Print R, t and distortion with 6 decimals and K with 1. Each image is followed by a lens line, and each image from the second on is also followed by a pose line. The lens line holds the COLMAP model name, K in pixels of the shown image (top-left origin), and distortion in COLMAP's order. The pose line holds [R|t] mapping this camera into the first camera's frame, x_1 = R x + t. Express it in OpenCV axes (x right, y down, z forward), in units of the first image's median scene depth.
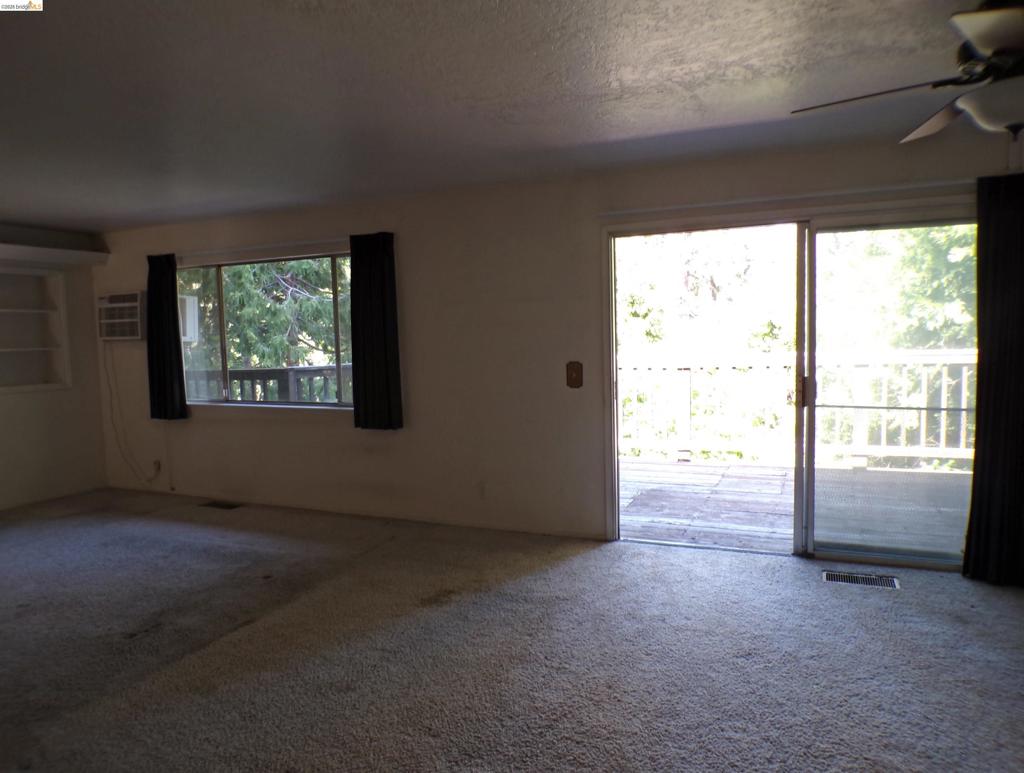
lens RADIAL K [[701.4, 0, 509.5], [0, 701.4, 390.5], [0, 0, 1]] dist [-0.033672, 0.008055]
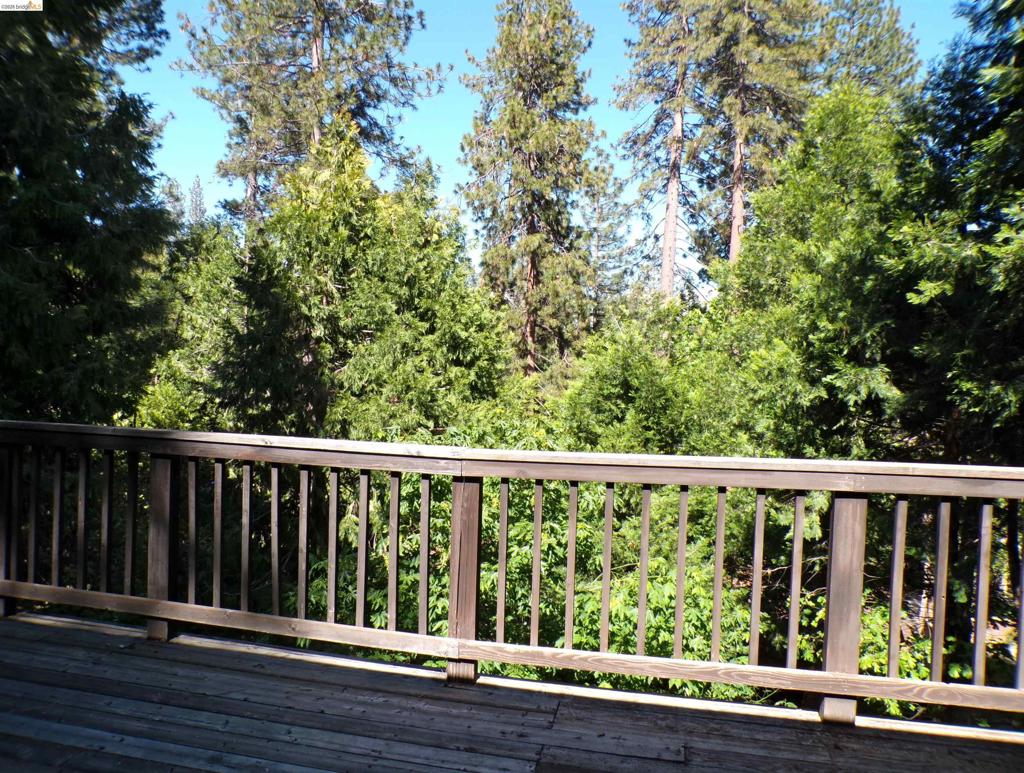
lens RADIAL K [[701.4, 0, 509.5], [0, 701.4, 390.5], [0, 0, 1]] dist [-0.033672, 0.008055]
pose [[0.977034, 0.052361, 0.206552, 0.125020], [-0.037971, 0.996606, -0.073033, -0.037158], [-0.209675, 0.063512, 0.975706, 0.382142]]
